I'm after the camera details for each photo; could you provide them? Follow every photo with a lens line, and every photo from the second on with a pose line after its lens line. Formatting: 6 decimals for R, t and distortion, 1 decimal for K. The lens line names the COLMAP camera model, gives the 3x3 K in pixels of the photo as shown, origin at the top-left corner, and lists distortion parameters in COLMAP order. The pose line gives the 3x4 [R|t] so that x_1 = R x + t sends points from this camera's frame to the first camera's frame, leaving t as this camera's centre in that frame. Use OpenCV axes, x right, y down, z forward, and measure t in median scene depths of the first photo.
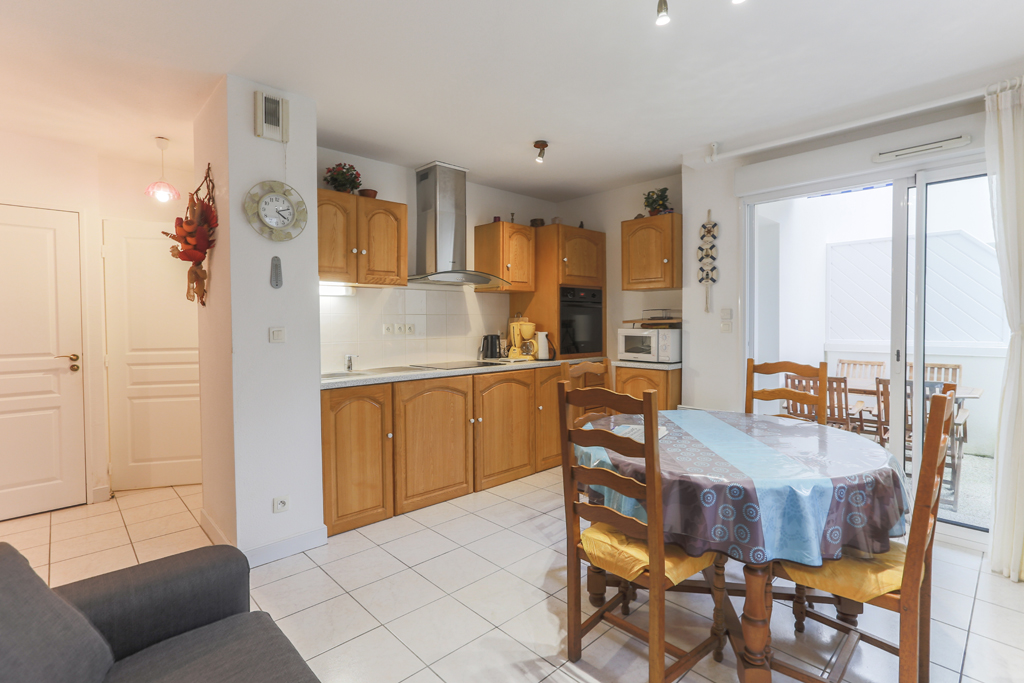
lens RADIAL K [[492.2, 0, 508.6], [0, 492.2, 333.2], [0, 0, 1]] dist [-0.052626, 0.029642]
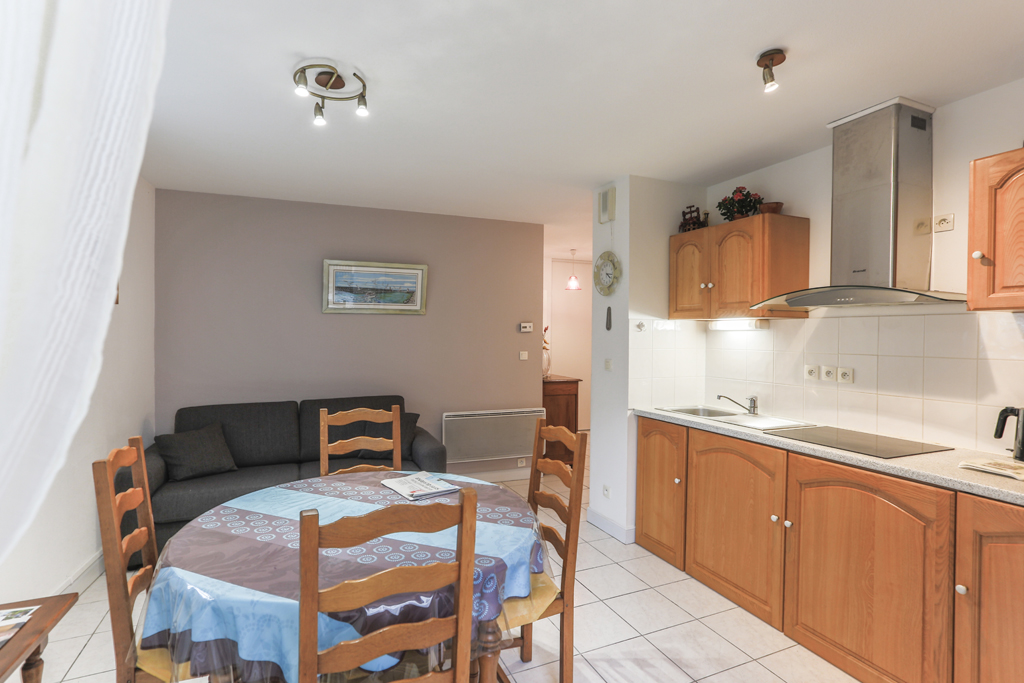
lens RADIAL K [[492.2, 0, 508.6], [0, 492.2, 333.2], [0, 0, 1]] dist [-0.052626, 0.029642]
pose [[-0.335995, 0.001563, -0.941863, 0.715392], [-0.031922, 0.999405, 0.013046, -0.073798], [0.941323, 0.034450, -0.335745, 0.951607]]
